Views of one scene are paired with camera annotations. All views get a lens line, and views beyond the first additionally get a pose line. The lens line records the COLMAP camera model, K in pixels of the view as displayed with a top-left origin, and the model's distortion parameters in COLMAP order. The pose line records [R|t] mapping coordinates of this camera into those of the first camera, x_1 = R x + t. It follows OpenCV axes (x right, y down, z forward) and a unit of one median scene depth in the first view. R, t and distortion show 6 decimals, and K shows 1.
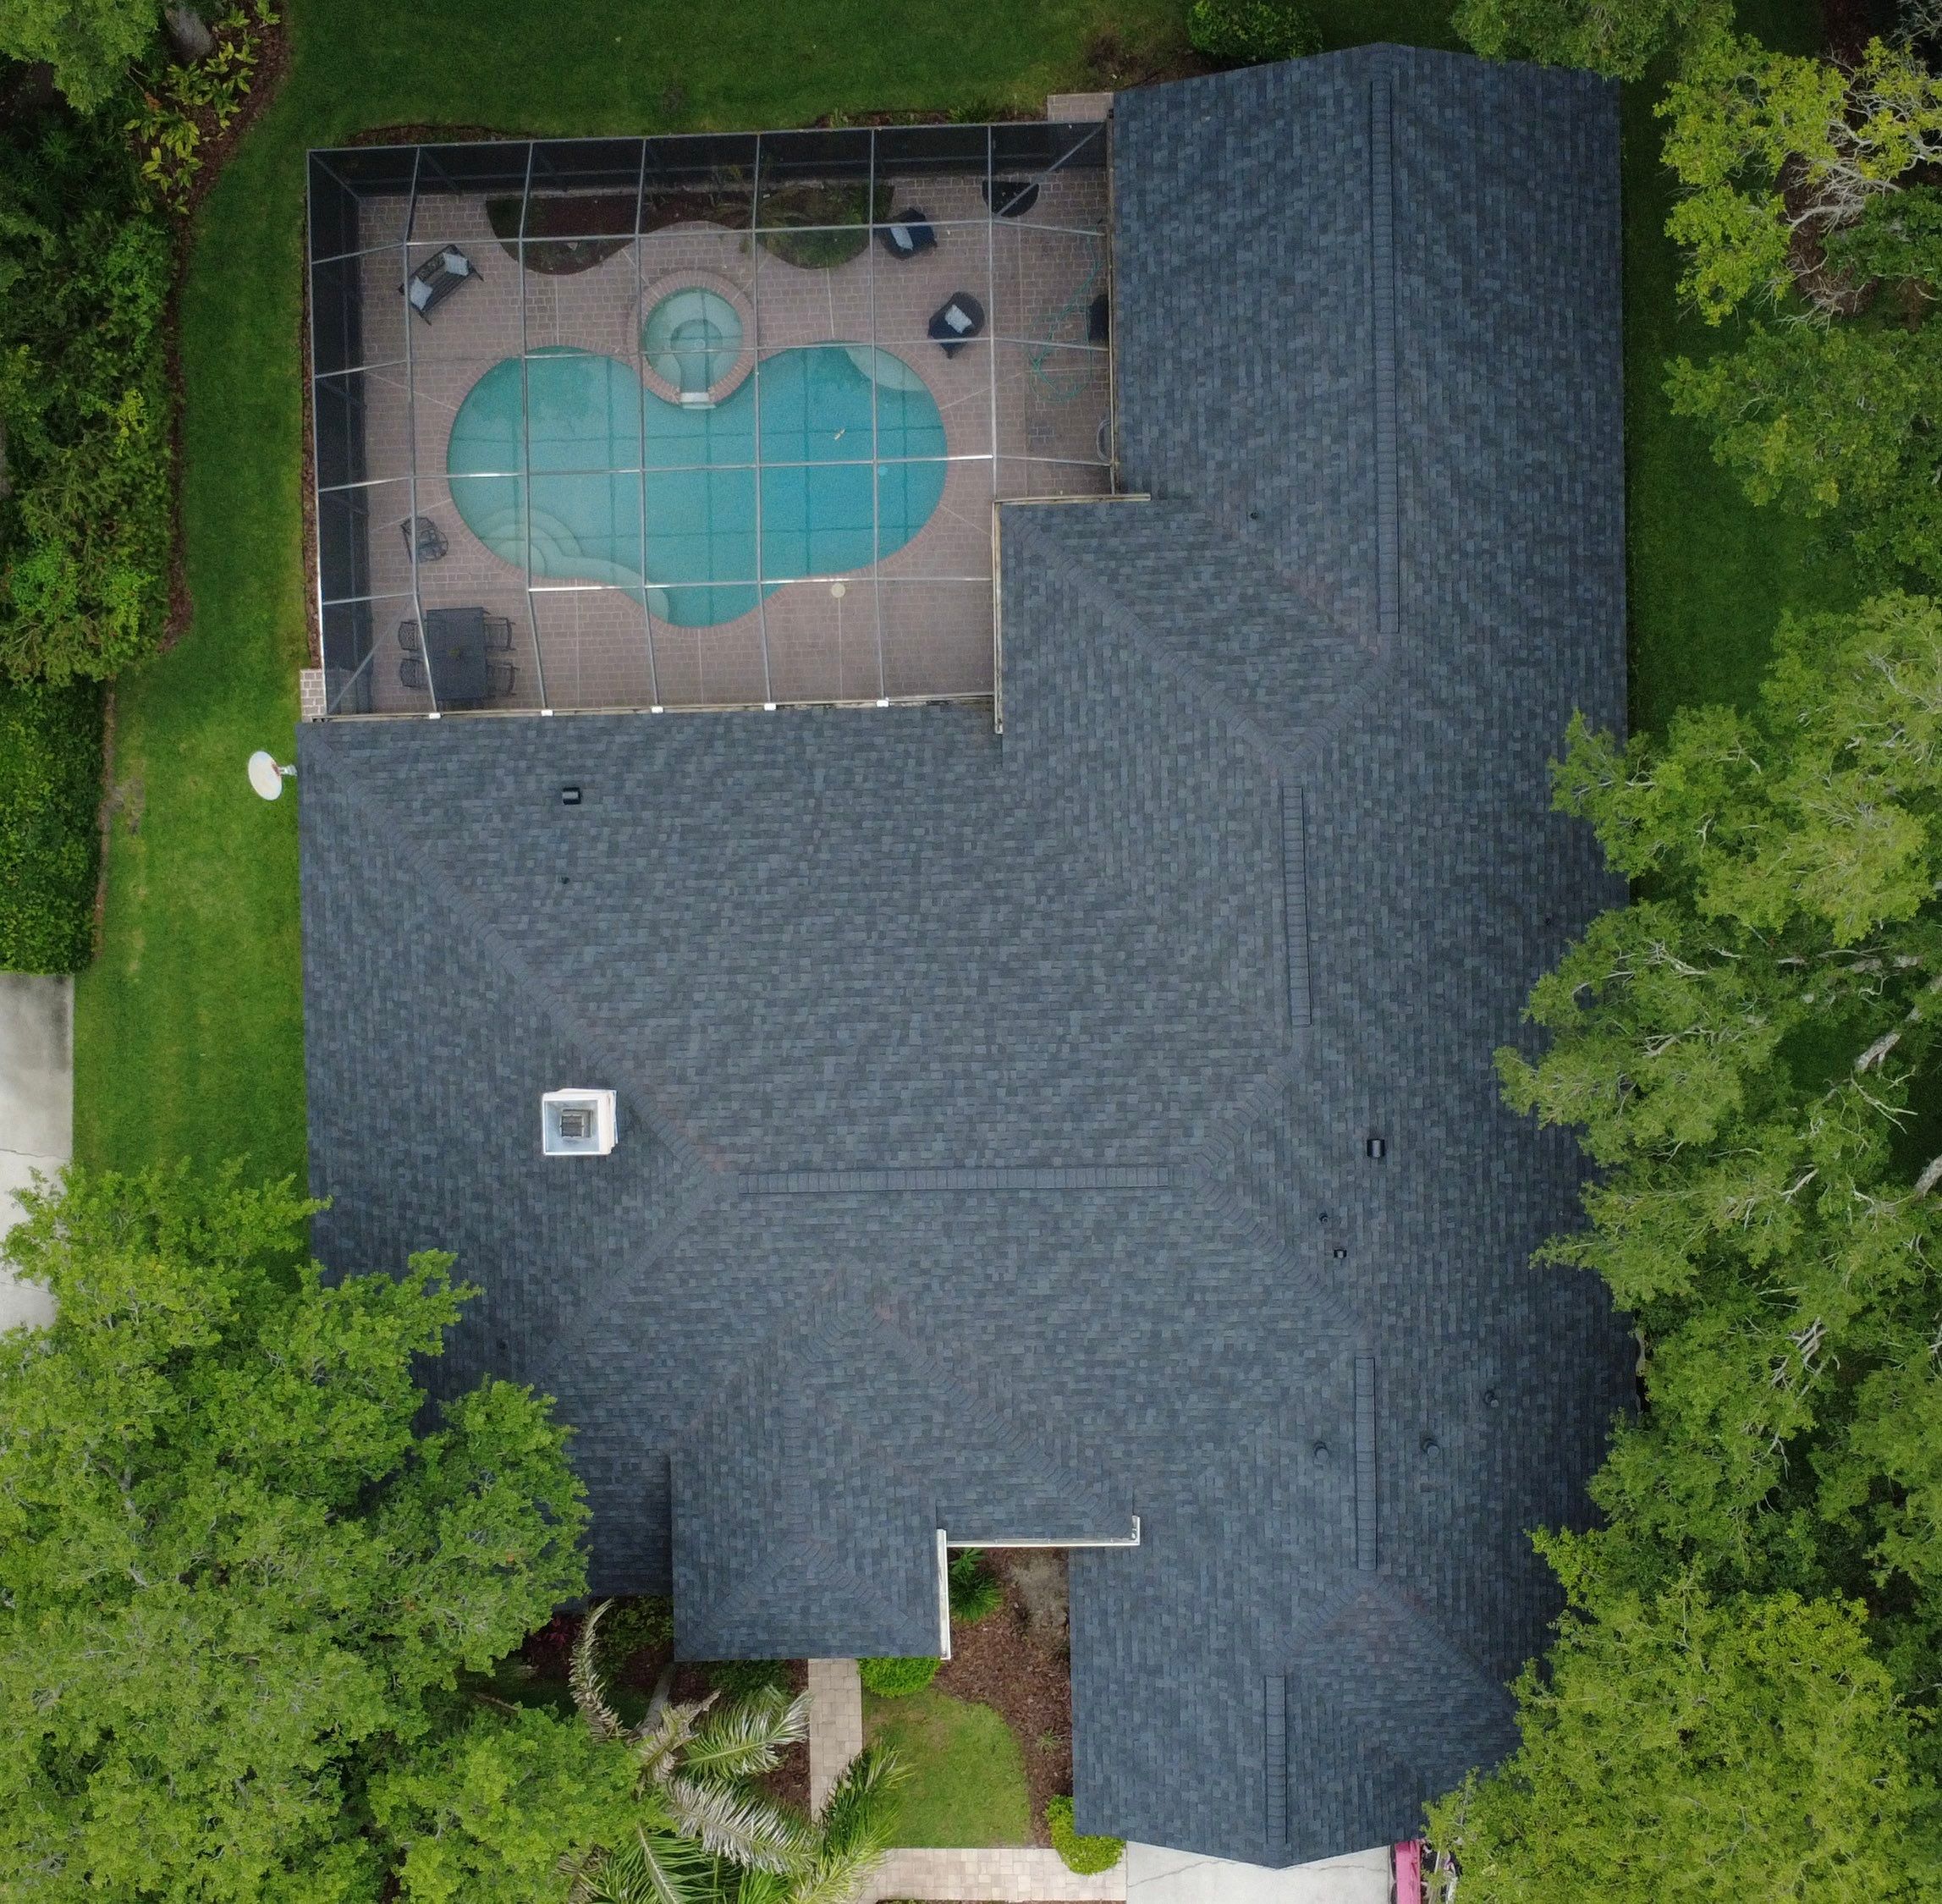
lens RADIAL K [[2473.5, 0, 956.9], [0, 2473.5, 944.3], [0, 0, 1]] dist [-0.005585, 0.000000]
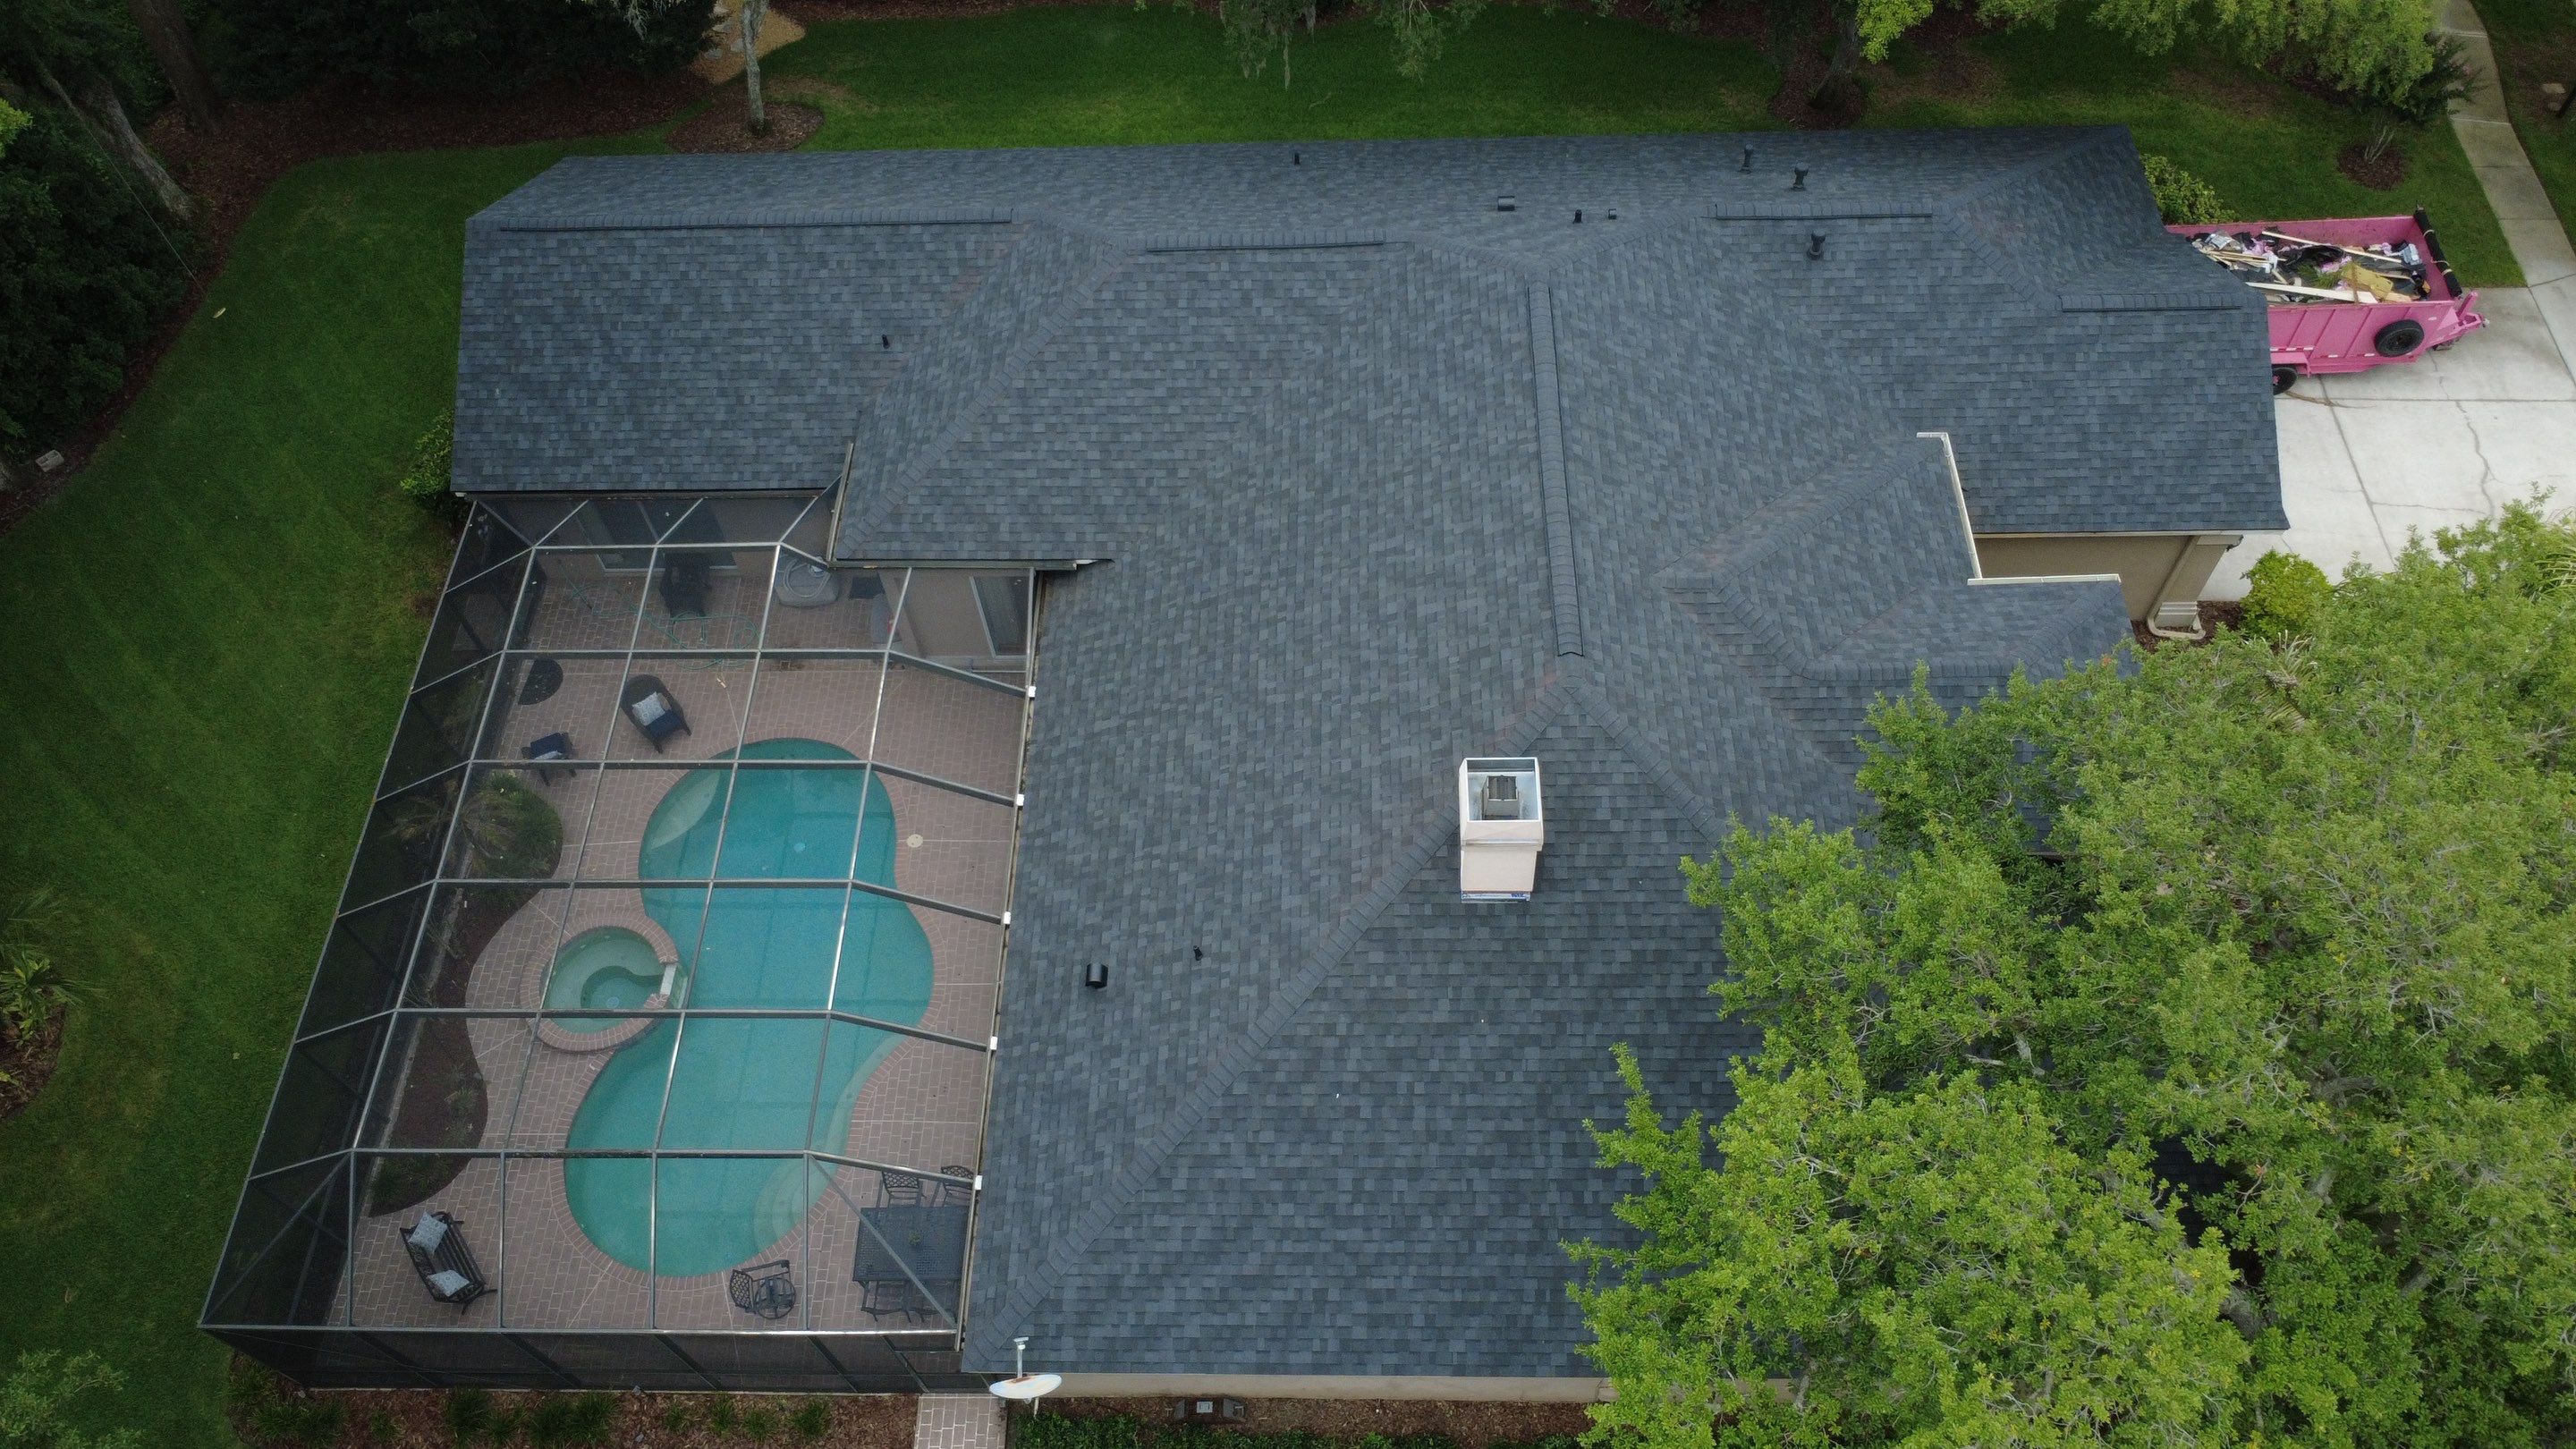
lens RADIAL K [[1874.8, 0, 1283.5], [0, 1874.8, 715.5], [0, 0, 1]] dist [-0.001089, 0.001231]
pose [[0.040864, -0.802612, 0.595100, -0.459166], [0.996532, -0.010469, -0.082549, 0.051670], [0.072484, 0.596410, 0.799401, 0.493522]]
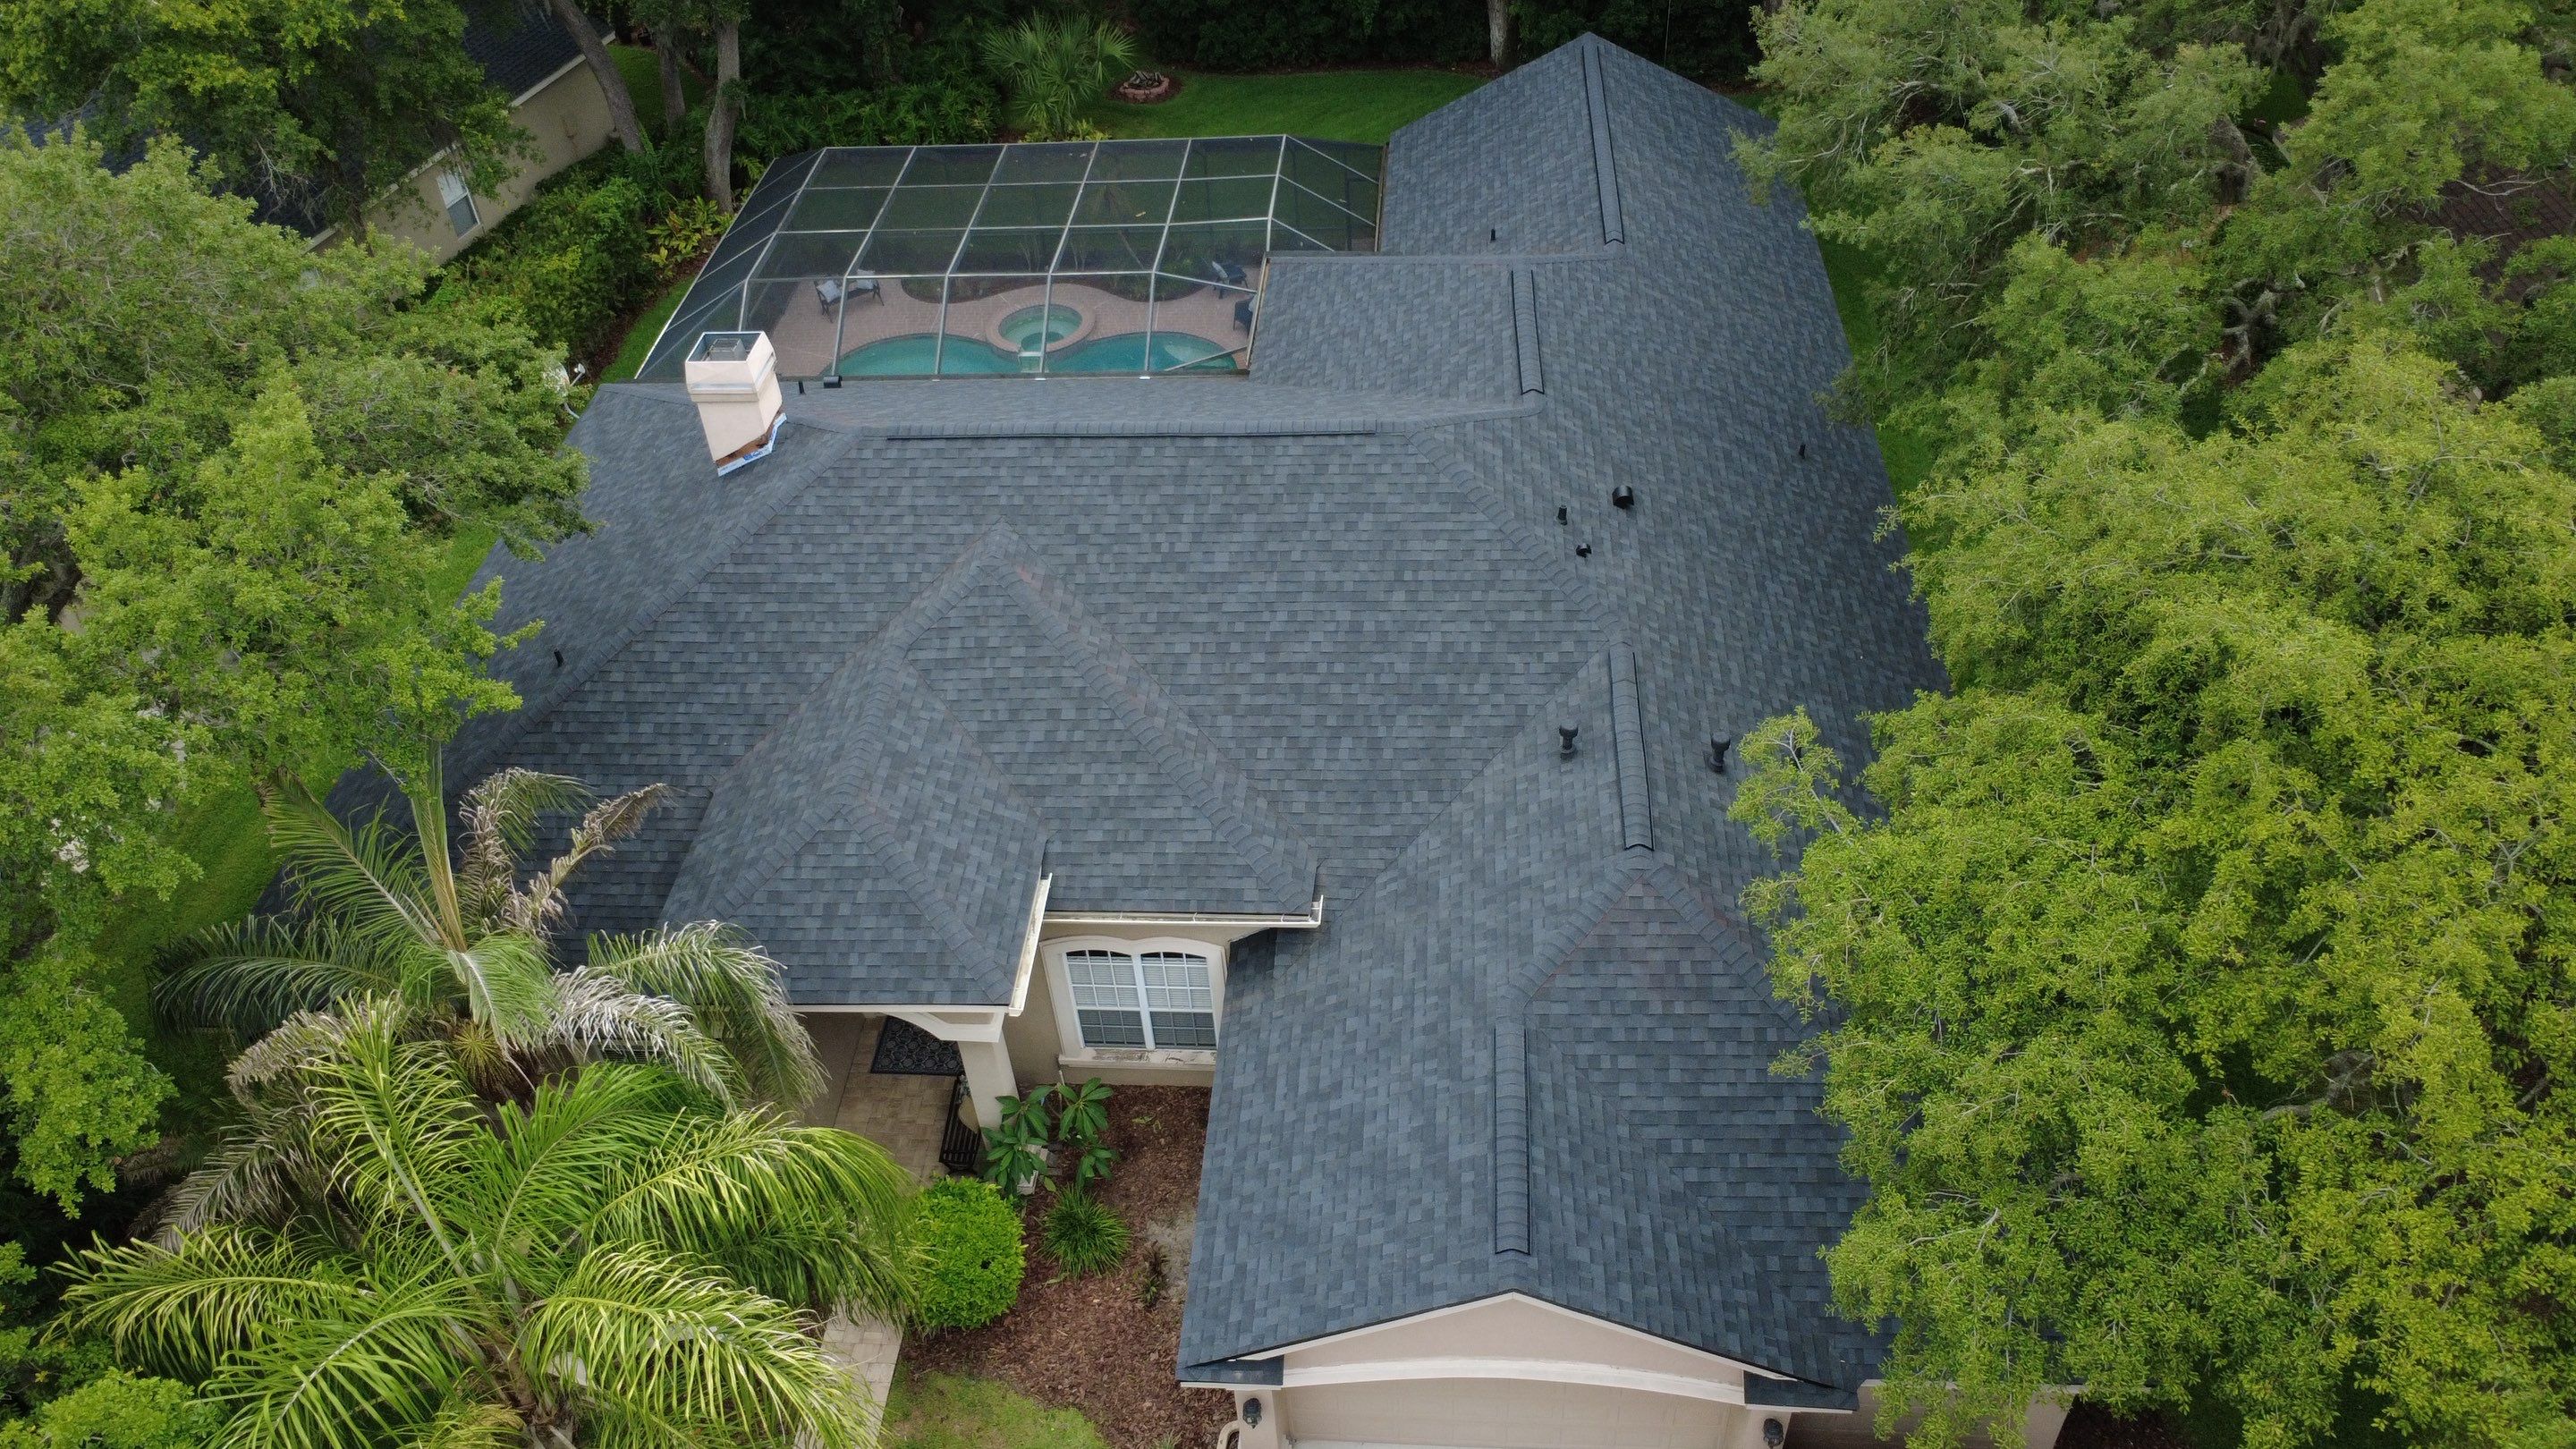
lens RADIAL K [[1874.8, 0, 1291.1], [0, 1874.8, 717.3], [0, 0, 1]] dist [-0.001089, 0.001231]
pose [[0.995702, 0.053618, -0.075515, 0.106137], [-0.092409, 0.629497, -0.771488, 0.639518], [0.006170, 0.775151, 0.631746, 0.635986]]
